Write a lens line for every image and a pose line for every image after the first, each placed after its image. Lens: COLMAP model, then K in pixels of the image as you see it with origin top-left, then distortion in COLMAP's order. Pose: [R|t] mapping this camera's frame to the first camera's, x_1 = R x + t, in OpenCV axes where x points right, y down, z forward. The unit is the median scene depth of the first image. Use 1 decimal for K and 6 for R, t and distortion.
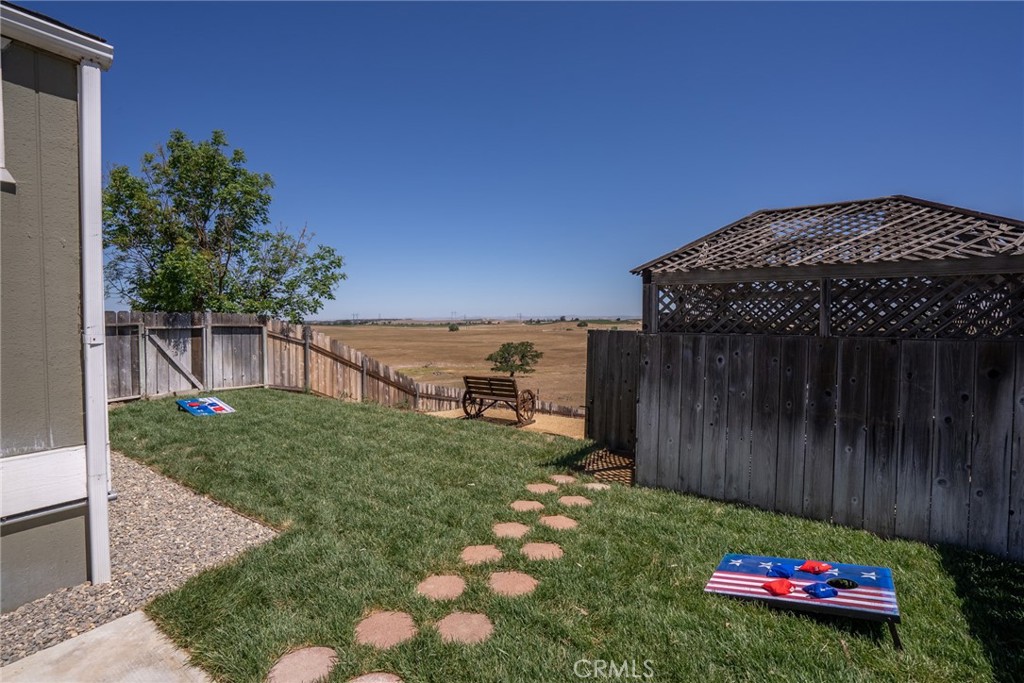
lens RADIAL K [[480.8, 0, 506.6], [0, 480.8, 339.5], [0, 0, 1]] dist [-0.043580, 0.021046]
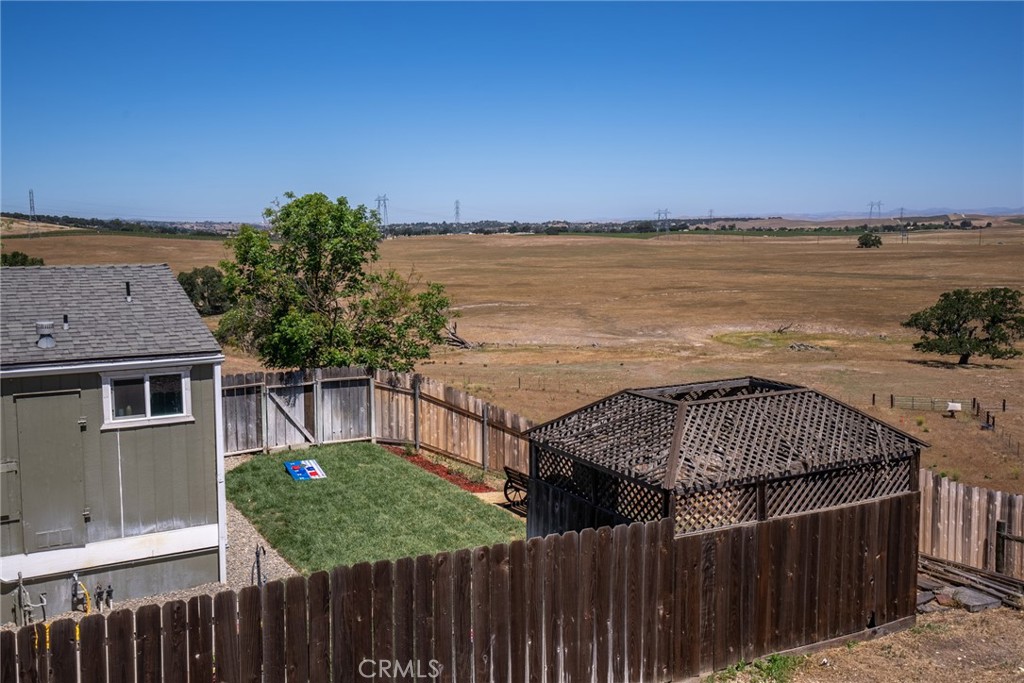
lens RADIAL K [[996.5, 0, 512.0], [0, 996.5, 341.5], [0, 0, 1]] dist [0.014970, 0.189203]
pose [[0.896876, 0.046204, -0.439862, 0.581074], [-0.010348, 0.996448, 0.083570, -0.251517], [0.442161, -0.070400, 0.894169, -0.620775]]
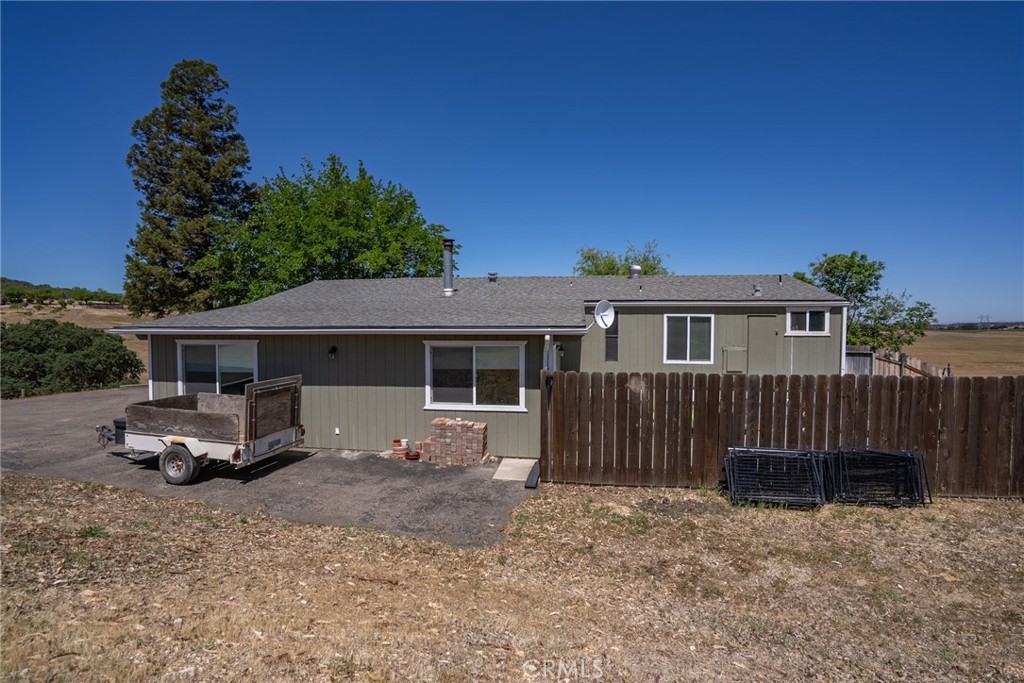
lens RADIAL K [[475.5, 0, 511.5], [0, 475.5, 347.2], [0, 0, 1]] dist [-0.050144, 0.018564]
pose [[0.449126, 0.041329, -0.892512, 0.366735], [-0.032490, 0.999024, 0.029912, -0.051330], [0.892878, 0.015564, 0.450030, -0.848618]]
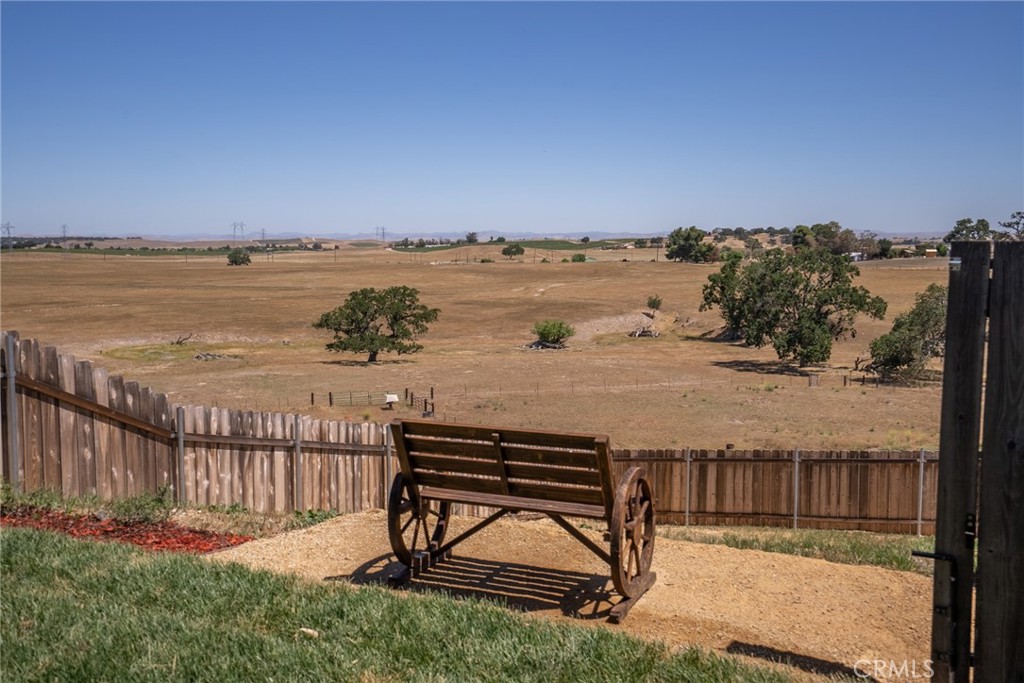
lens RADIAL K [[996.5, 0, 512.0], [0, 996.5, 341.5], [0, 0, 1]] dist [0.014970, 0.189203]
pose [[0.987680, -0.014686, 0.155799, -0.072093], [0.005318, 0.998162, 0.060376, -0.000791], [-0.156399, -0.058804, 0.985942, 0.295619]]
